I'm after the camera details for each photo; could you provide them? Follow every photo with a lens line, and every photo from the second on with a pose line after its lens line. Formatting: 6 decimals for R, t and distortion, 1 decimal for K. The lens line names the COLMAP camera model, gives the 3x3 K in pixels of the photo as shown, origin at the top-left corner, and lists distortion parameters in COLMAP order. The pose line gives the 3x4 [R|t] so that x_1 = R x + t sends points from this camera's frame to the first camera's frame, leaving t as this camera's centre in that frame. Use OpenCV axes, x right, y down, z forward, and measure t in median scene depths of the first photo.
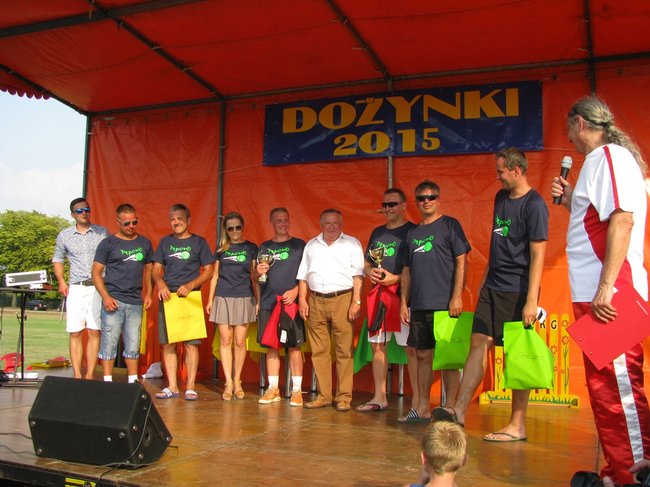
lens RADIAL K [[701.1, 0, 325.0], [0, 701.1, 241.1], [0, 0, 1]] dist [-0.128513, 0.000000]
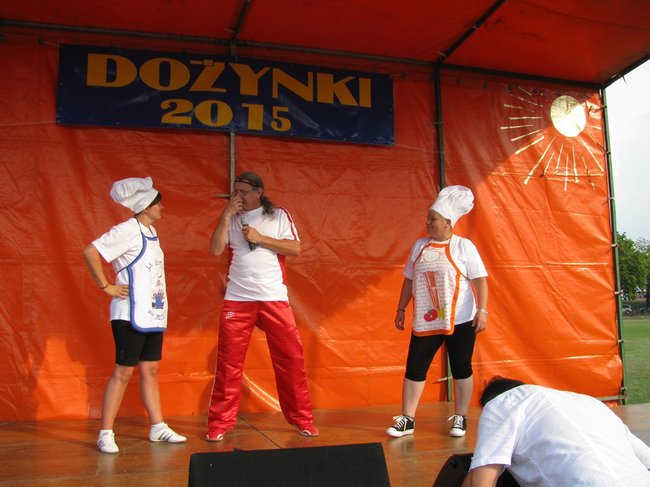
lens RADIAL K [[701.1, 0, 327.1], [0, 701.1, 240.4], [0, 0, 1]] dist [-0.128513, 0.000000]
pose [[0.759434, 0.043309, 0.649141, -0.361069], [-0.023042, 0.998946, -0.039689, 0.039055], [-0.650176, 0.015184, 0.759632, 0.293484]]
